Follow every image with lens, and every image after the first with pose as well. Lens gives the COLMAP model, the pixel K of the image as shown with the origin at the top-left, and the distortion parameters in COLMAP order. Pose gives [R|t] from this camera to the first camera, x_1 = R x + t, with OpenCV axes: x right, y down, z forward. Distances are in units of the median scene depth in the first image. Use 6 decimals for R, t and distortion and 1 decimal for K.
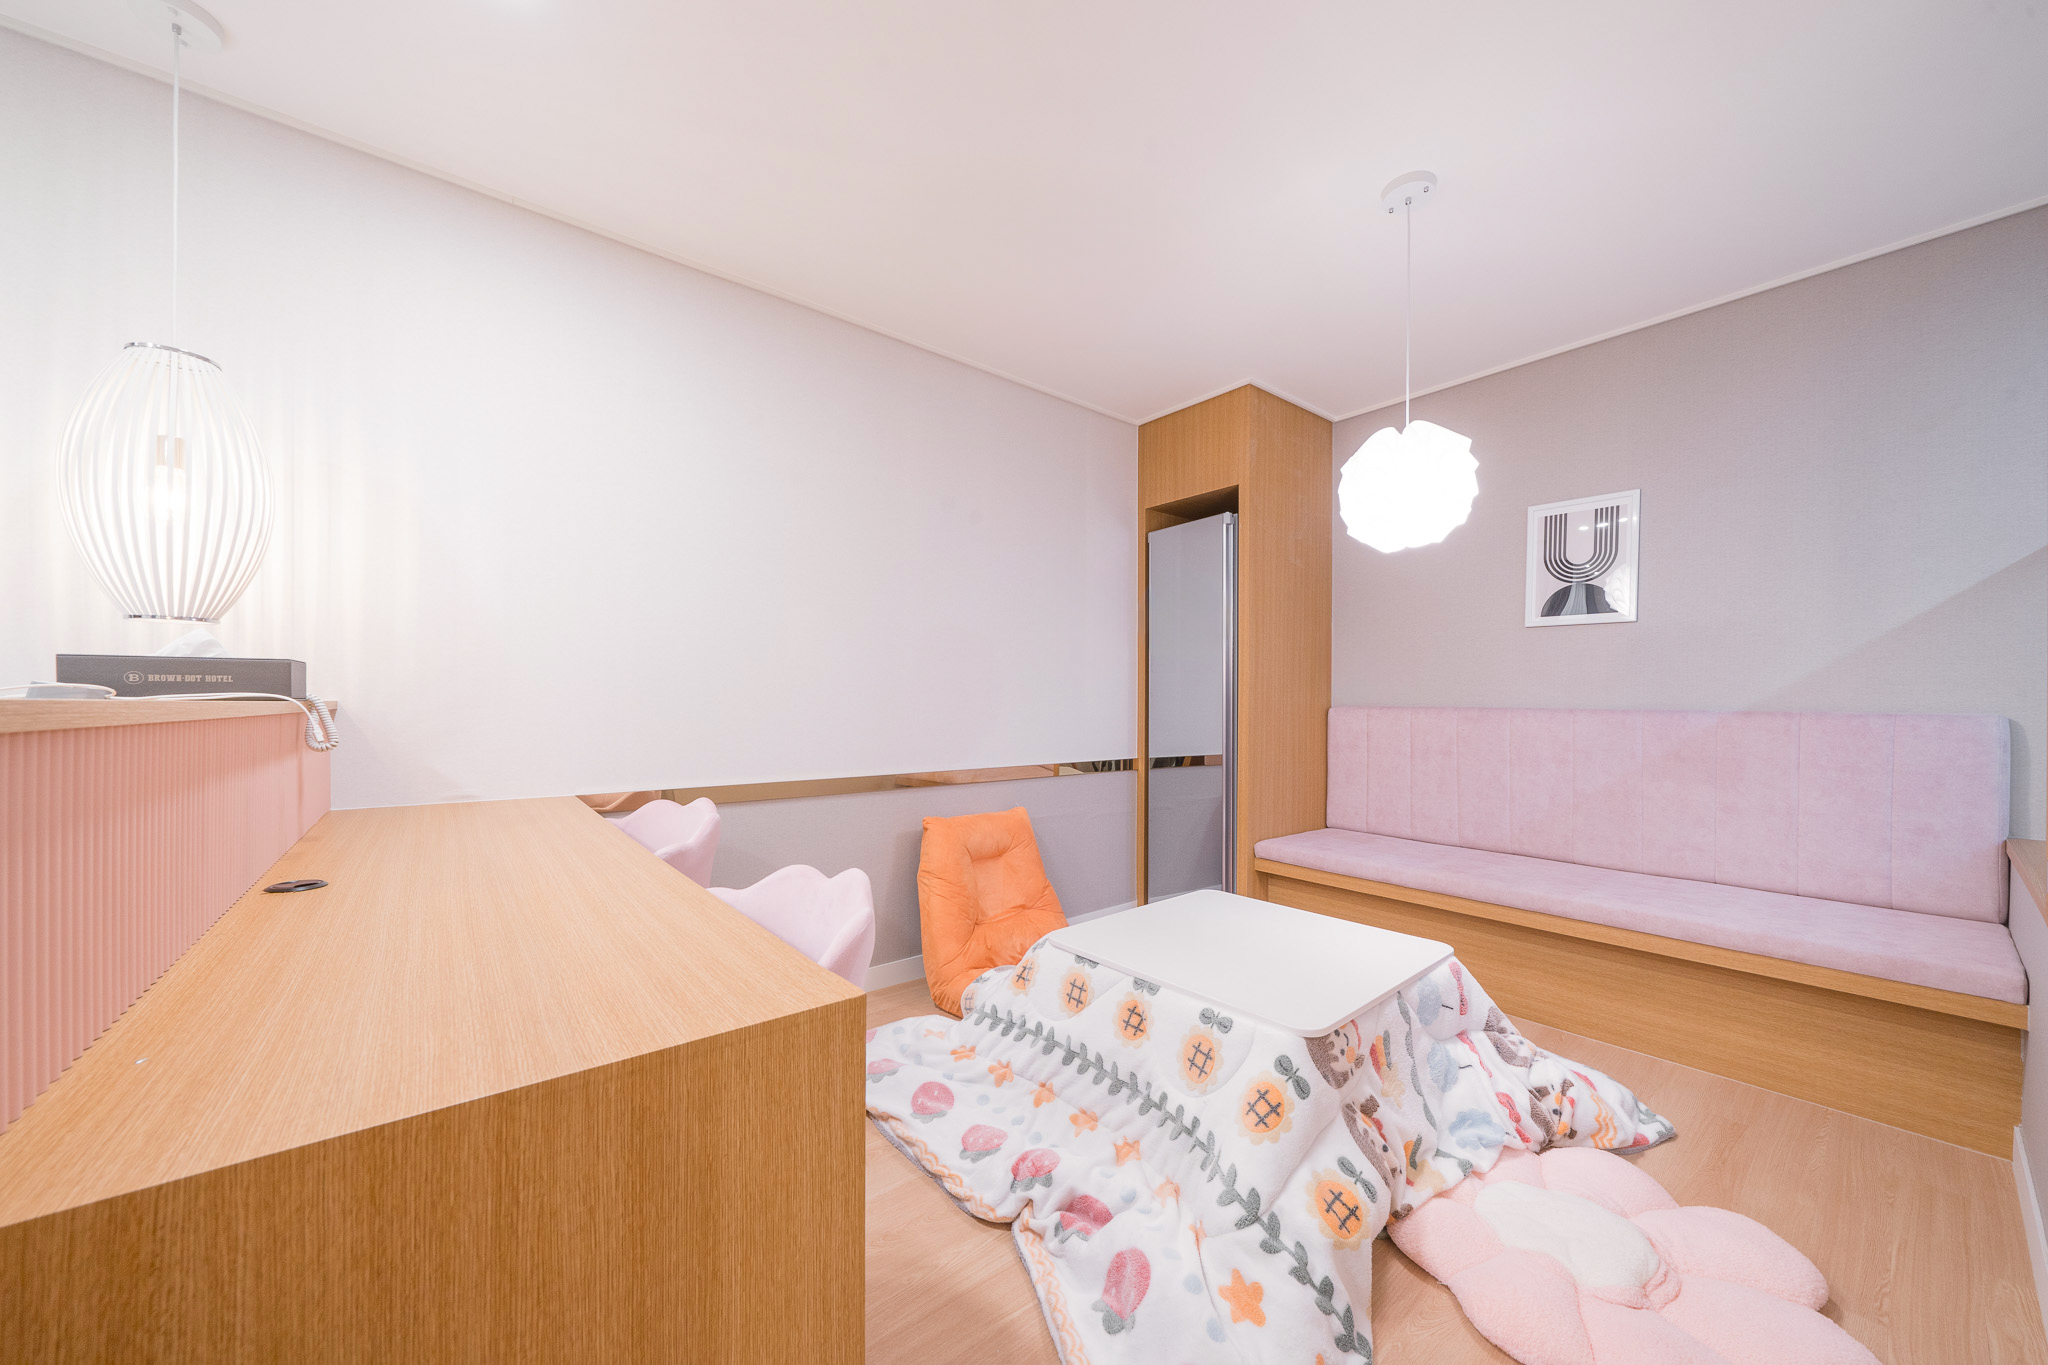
lens RADIAL K [[708.3, 0, 1026.8], [0, 708.3, 716.7], [0, 0, 1]] dist [-0.000787, -0.000166]
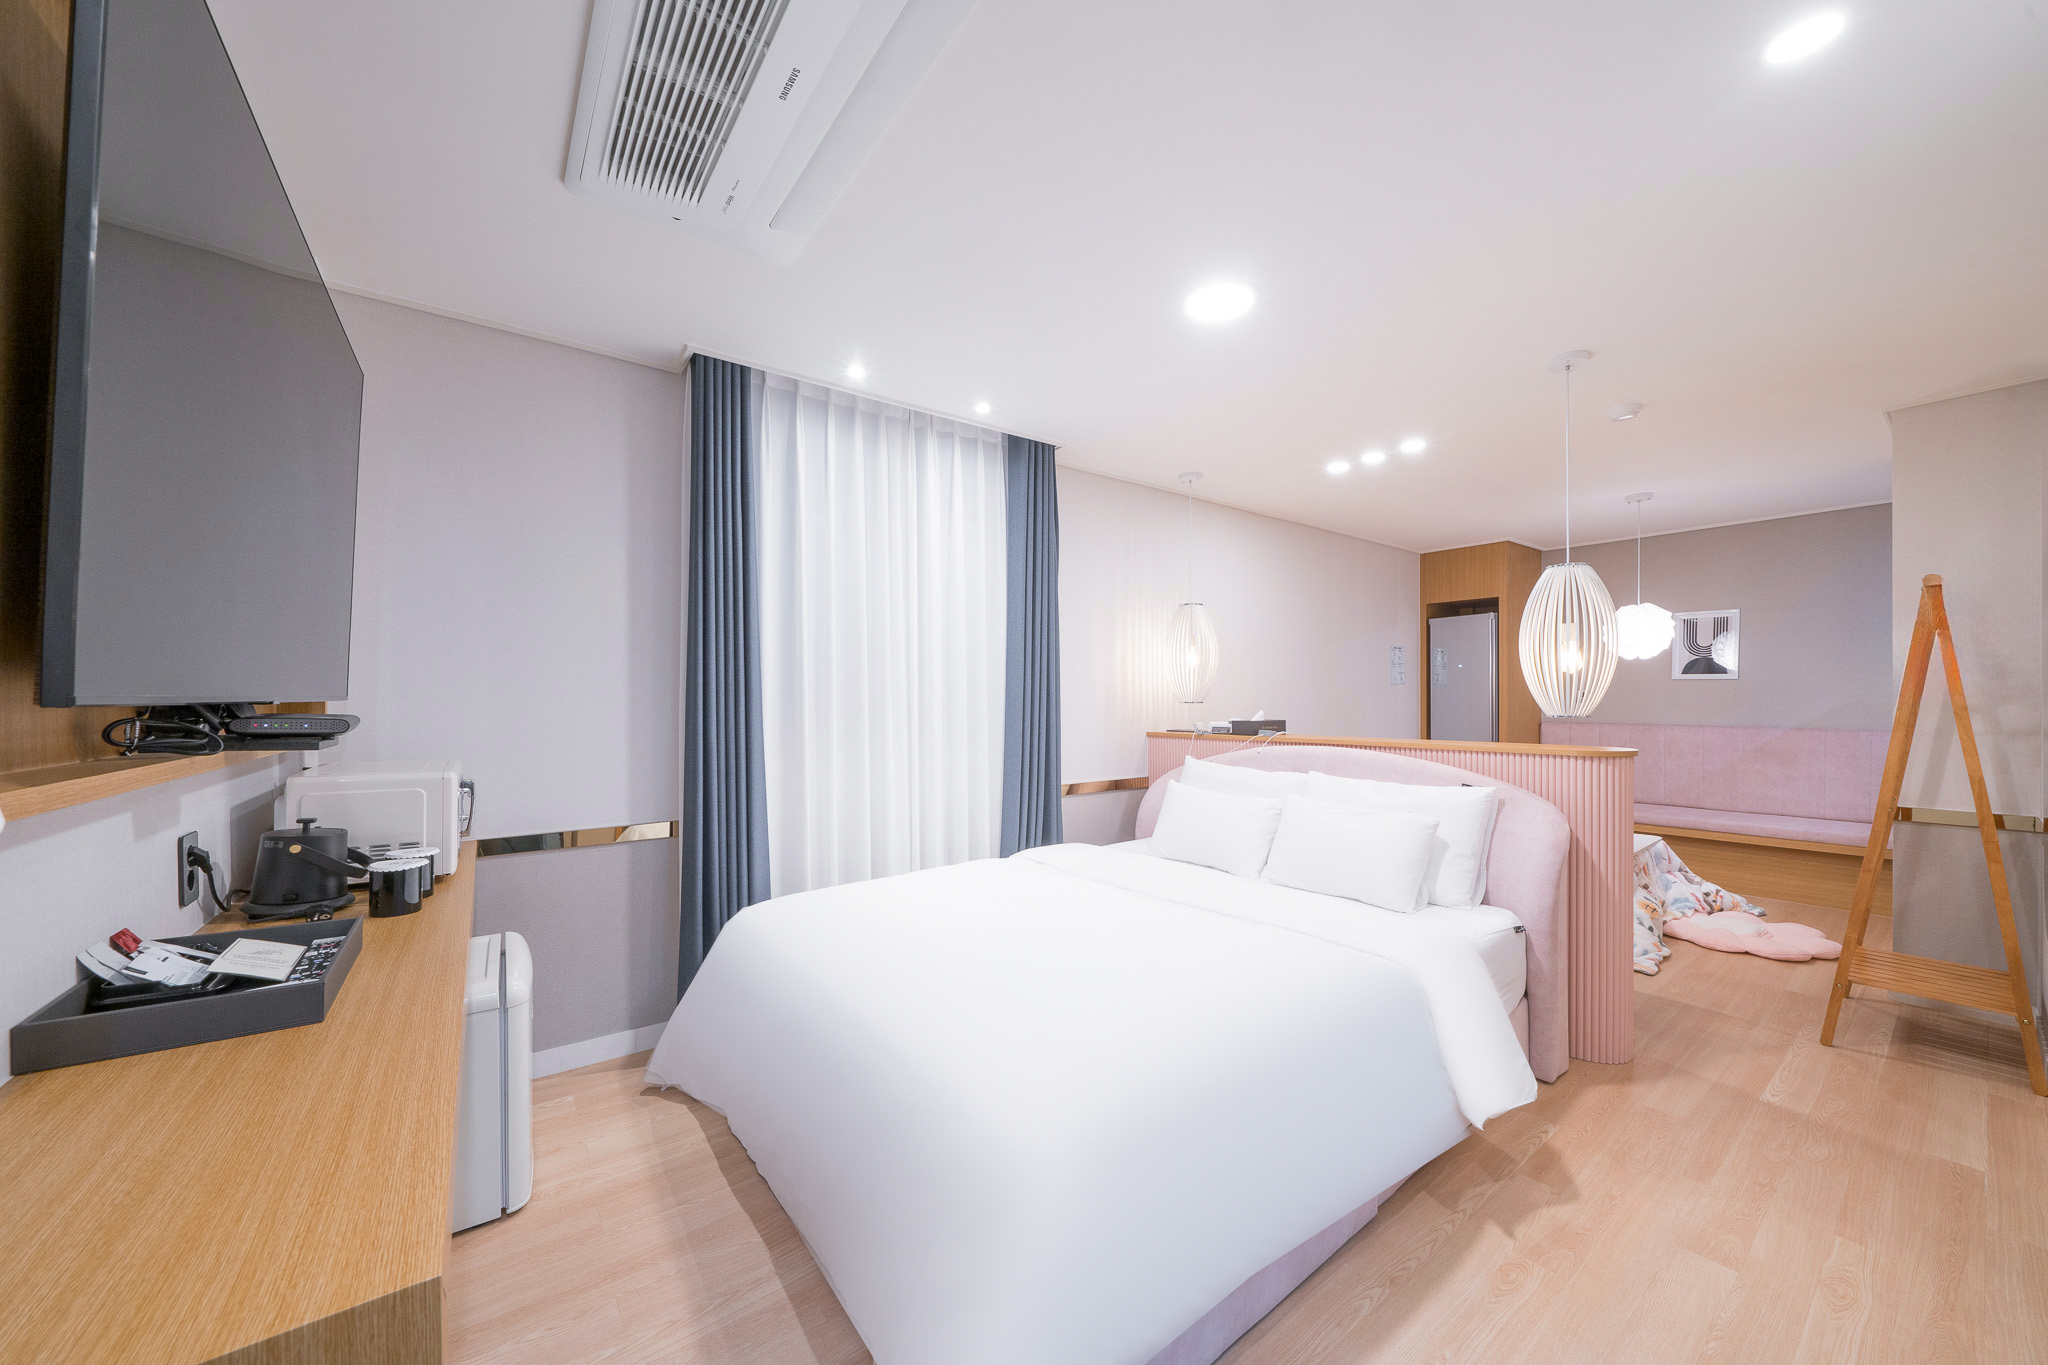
lens RADIAL K [[755.0, 0, 991.2], [0, 755.0, 716.5], [0, 0, 1]] dist [-0.001454, -0.000015]
pose [[0.999355, -0.008093, -0.034995, -1.300522], [0.008151, 0.999966, 0.001515, -0.067488], [0.034981, -0.001799, 0.999386, -1.323303]]
